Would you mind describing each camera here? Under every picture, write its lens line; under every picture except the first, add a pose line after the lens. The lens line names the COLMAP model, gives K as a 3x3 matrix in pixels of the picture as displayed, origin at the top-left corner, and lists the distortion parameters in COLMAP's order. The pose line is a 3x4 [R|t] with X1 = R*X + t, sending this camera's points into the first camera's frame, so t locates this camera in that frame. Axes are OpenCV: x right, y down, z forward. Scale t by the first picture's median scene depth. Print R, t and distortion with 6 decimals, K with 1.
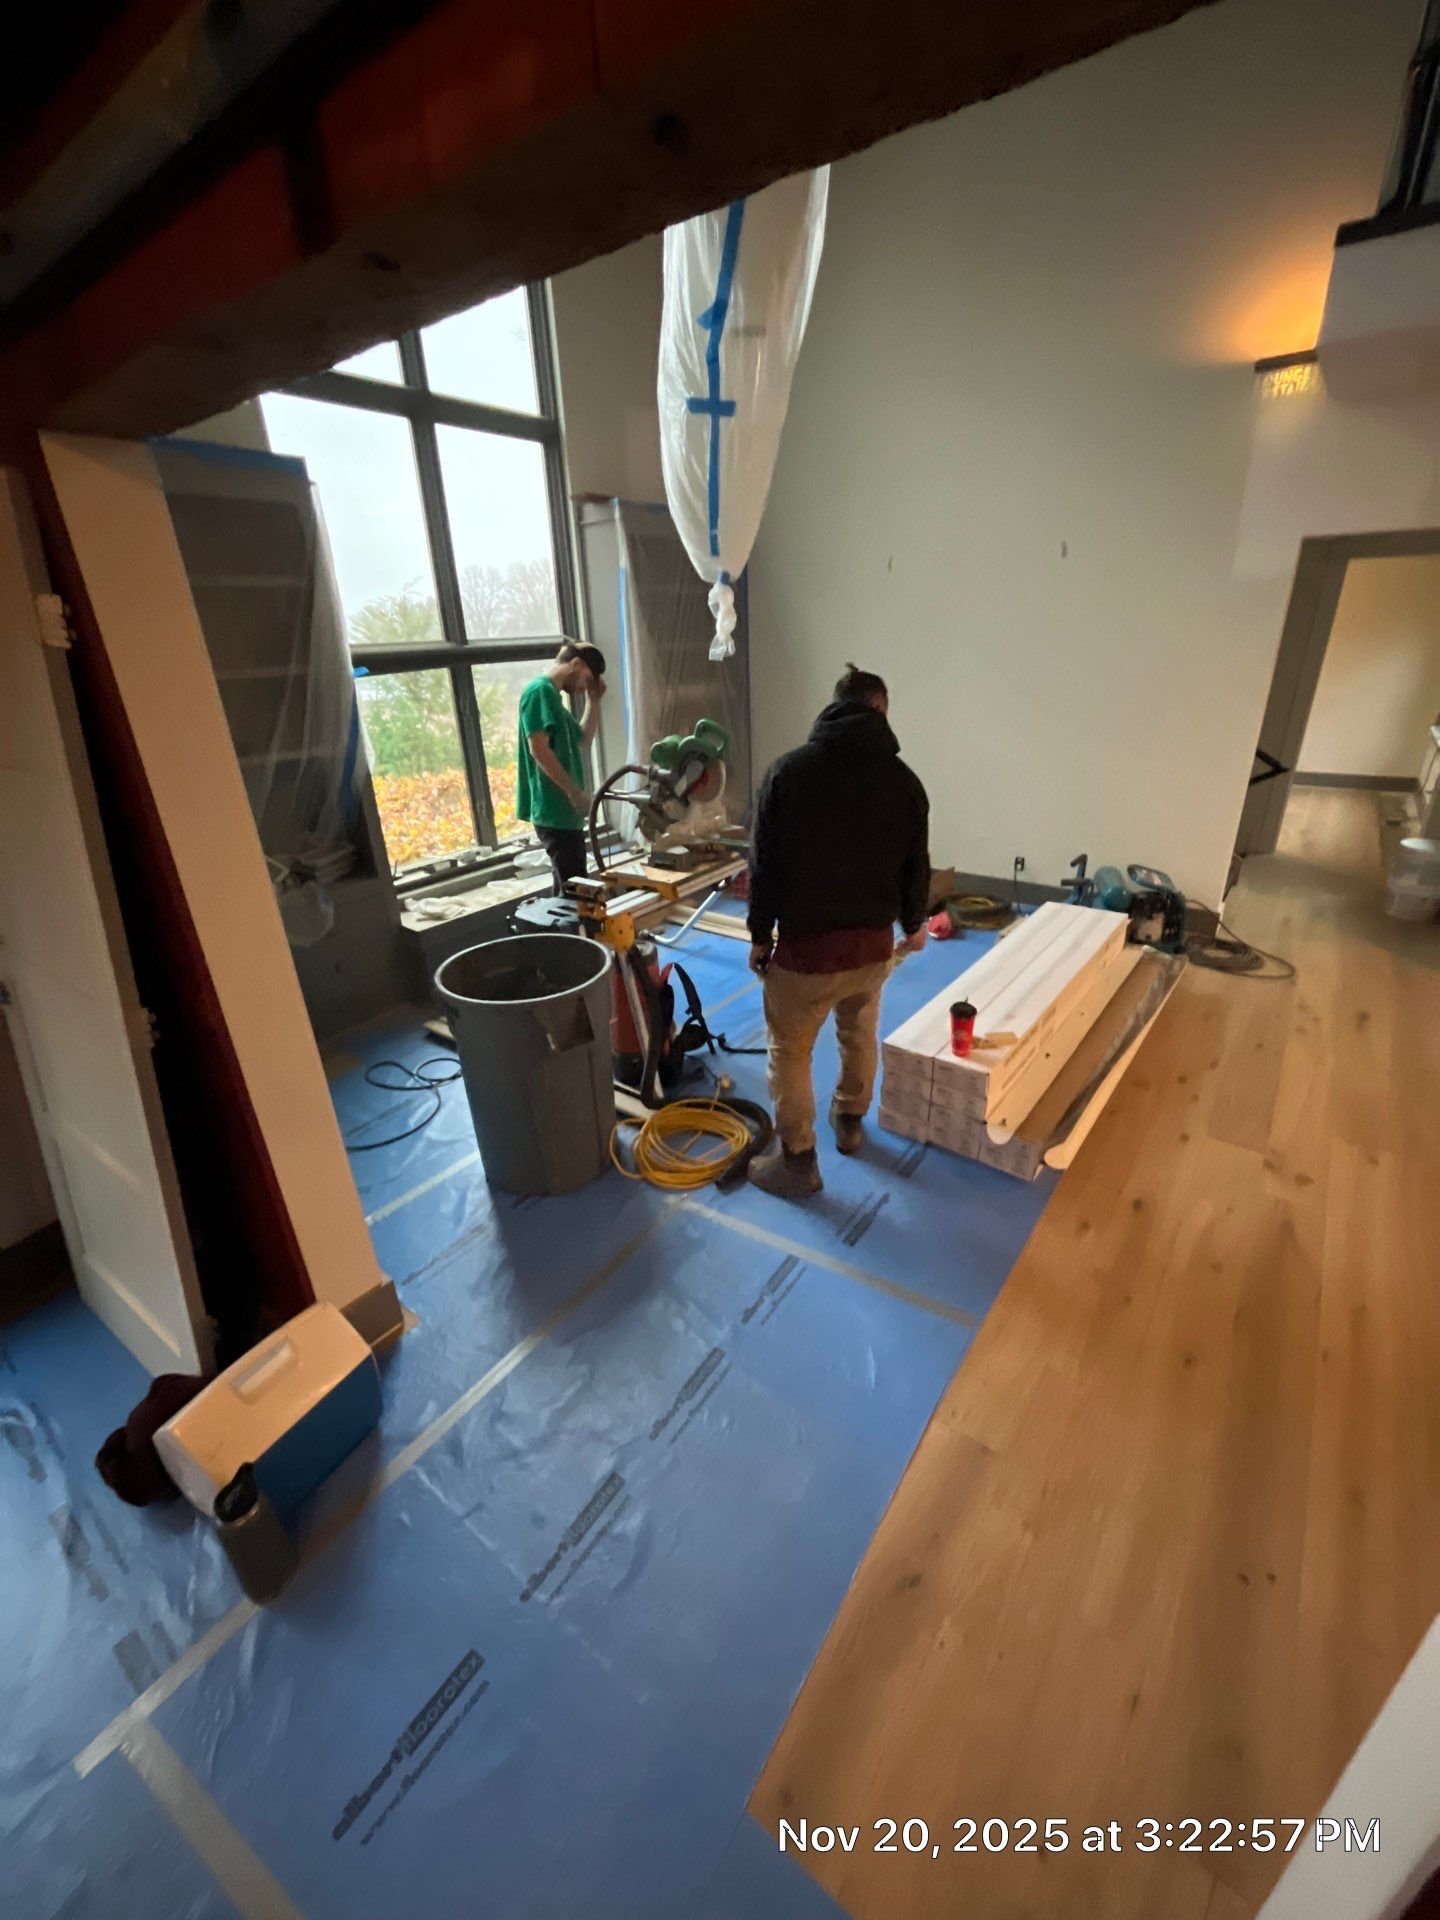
lens RADIAL K [[771.0, 0, 725.4], [0, 771.0, 963.0], [0, 0, 1]] dist [0.000872, 0.000419]
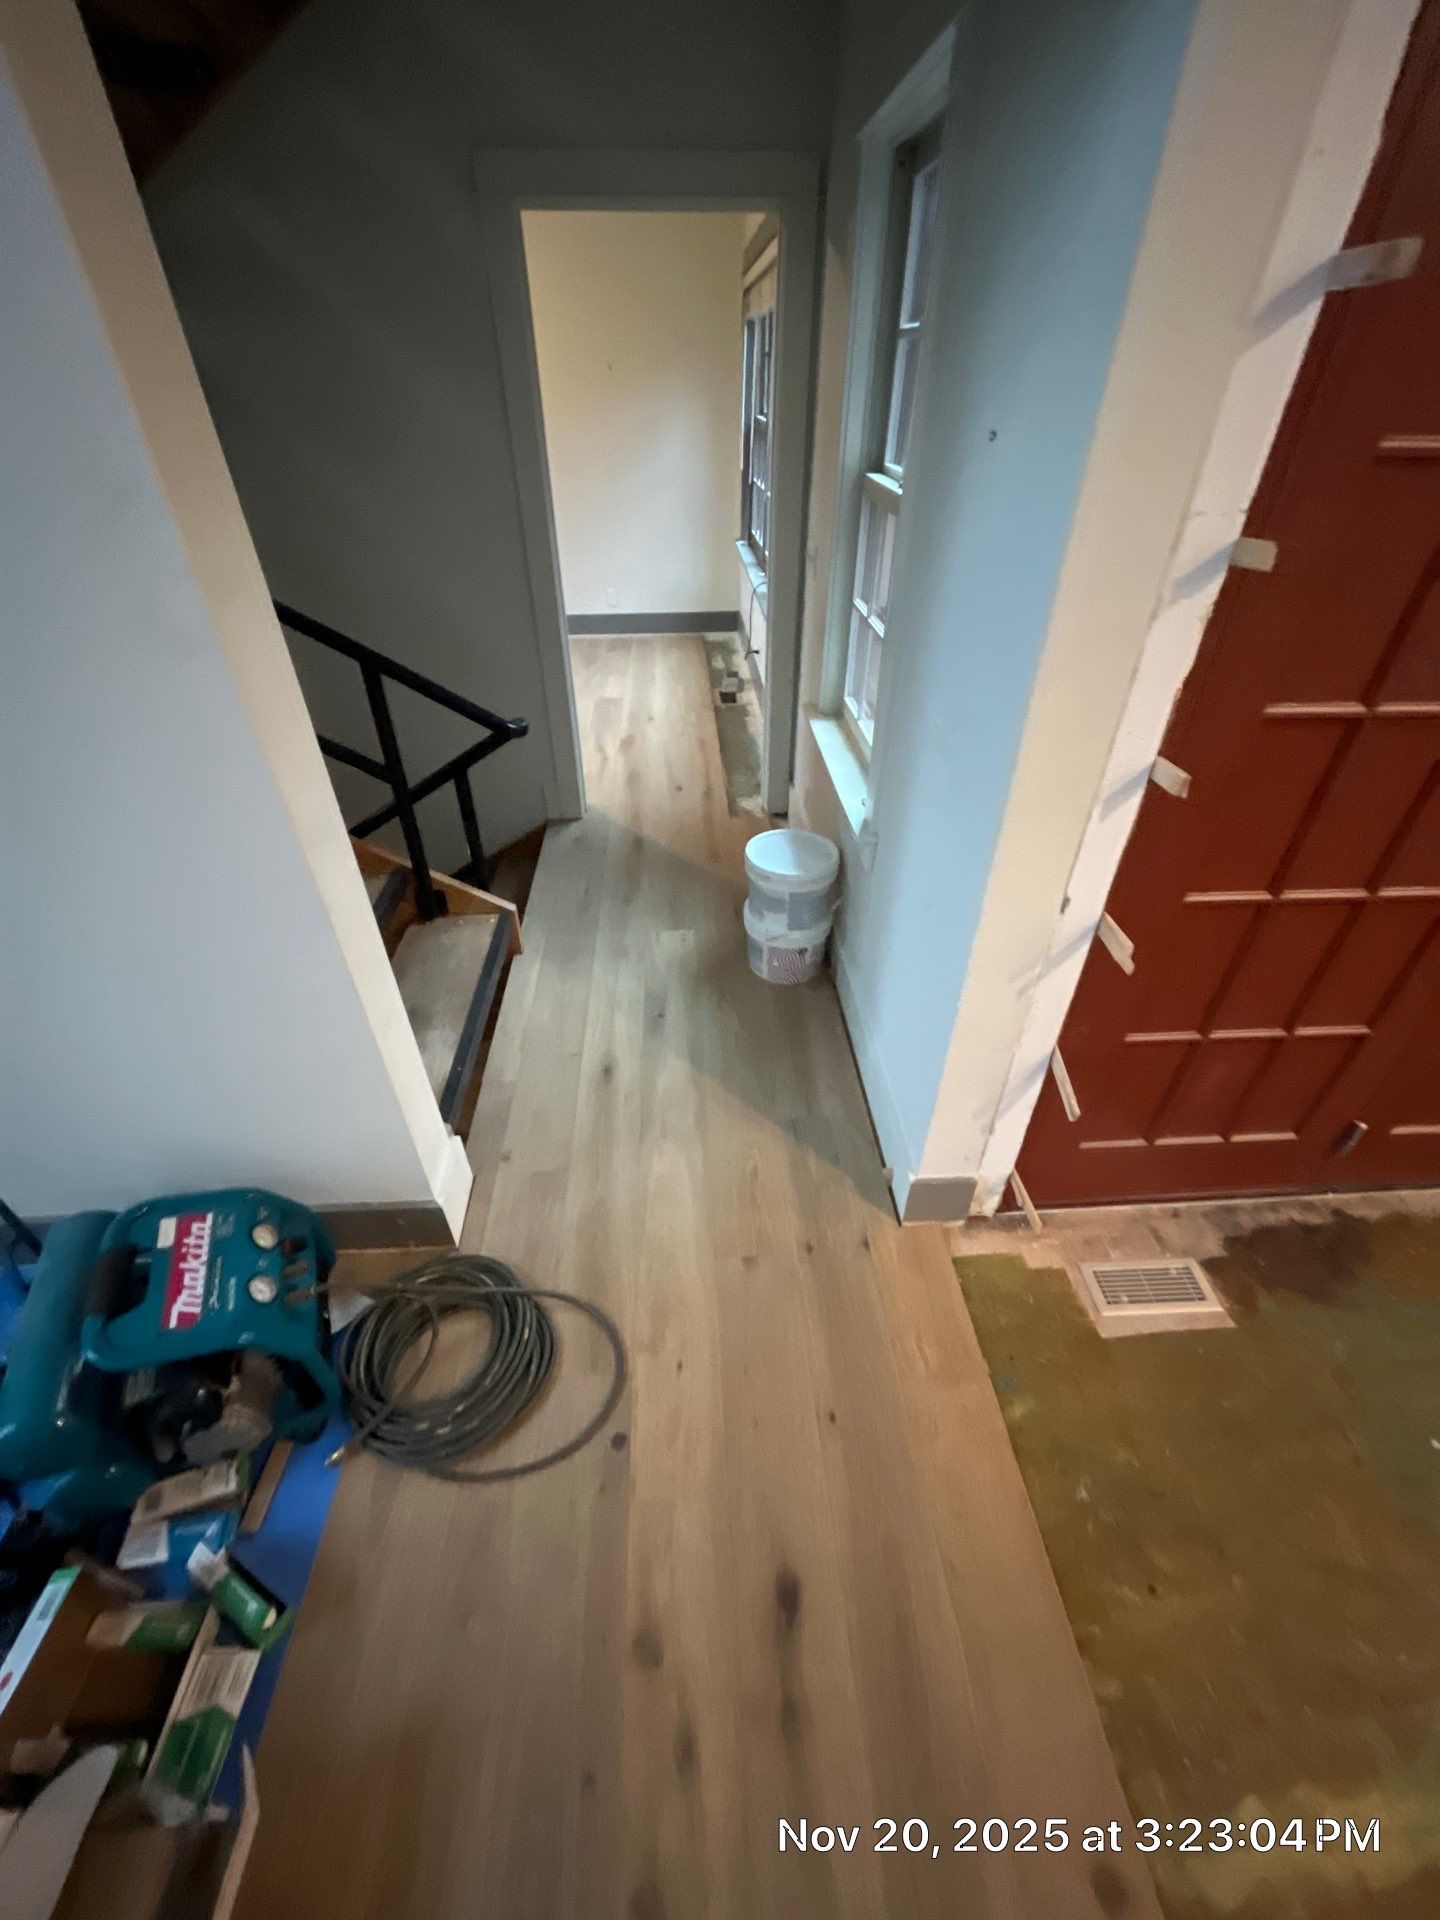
lens RADIAL K [[771.0, 0, 725.4], [0, 771.0, 963.0], [0, 0, 1]] dist [0.000872, 0.000419]
pose [[0.760112, -0.388563, 0.520816, 0.557851], [0.257675, 0.916042, 0.307361, -0.244954], [-0.596518, -0.099428, 0.796417, 0.578050]]
